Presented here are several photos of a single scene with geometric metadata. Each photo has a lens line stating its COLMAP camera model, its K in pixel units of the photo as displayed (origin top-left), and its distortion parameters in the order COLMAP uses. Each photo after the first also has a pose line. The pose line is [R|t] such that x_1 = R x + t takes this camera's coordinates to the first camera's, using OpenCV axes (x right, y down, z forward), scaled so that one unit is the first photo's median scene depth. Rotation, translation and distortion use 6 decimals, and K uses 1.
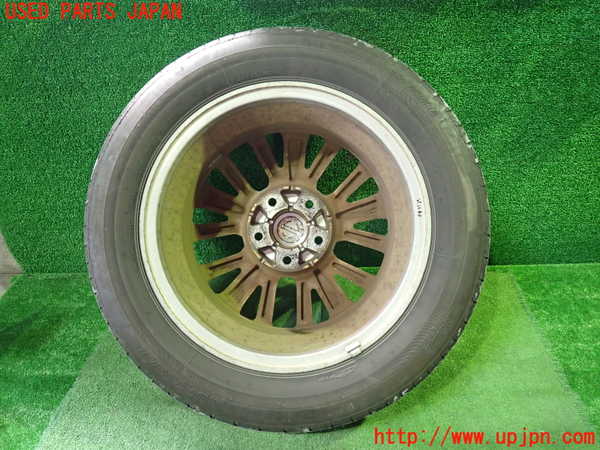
lens RADIAL K [[440.5, 0, 300.1], [0, 440.5, 229.7], [0, 0, 1]] dist [0.012234, -0.001299]
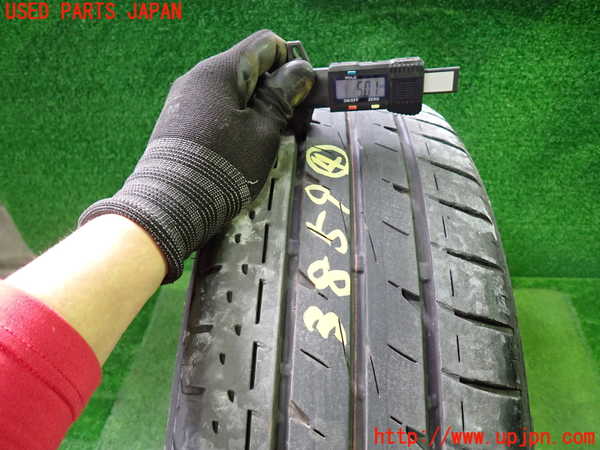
lens RADIAL K [[440.5, 0, 298.6], [0, 440.5, 223.9], [0, 0, 1]] dist [0.012234, -0.001299]
pose [[0.999562, 0.029342, -0.003749, -0.105338], [-0.028009, 0.979578, 0.199102, -0.246500], [0.009515, -0.198910, 0.979972, 0.125609]]
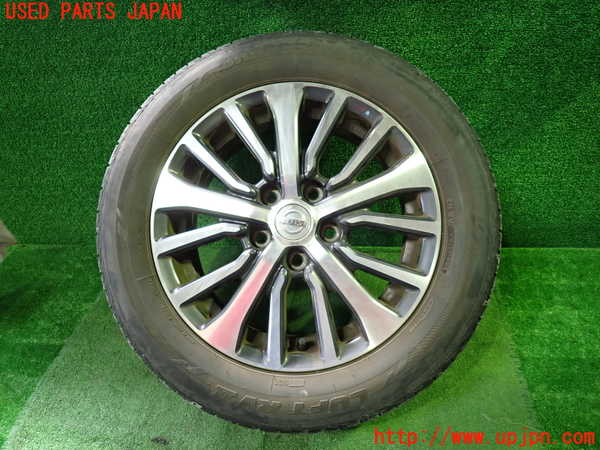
lens RADIAL K [[440.5, 0, 301.1], [0, 440.5, 226.7], [0, 0, 1]] dist [0.012234, -0.001299]
pose [[0.998779, 0.020006, -0.045168, 0.125464], [-0.015241, 0.994516, 0.103469, -0.079419], [0.046990, -0.102654, 0.993607, -0.021977]]
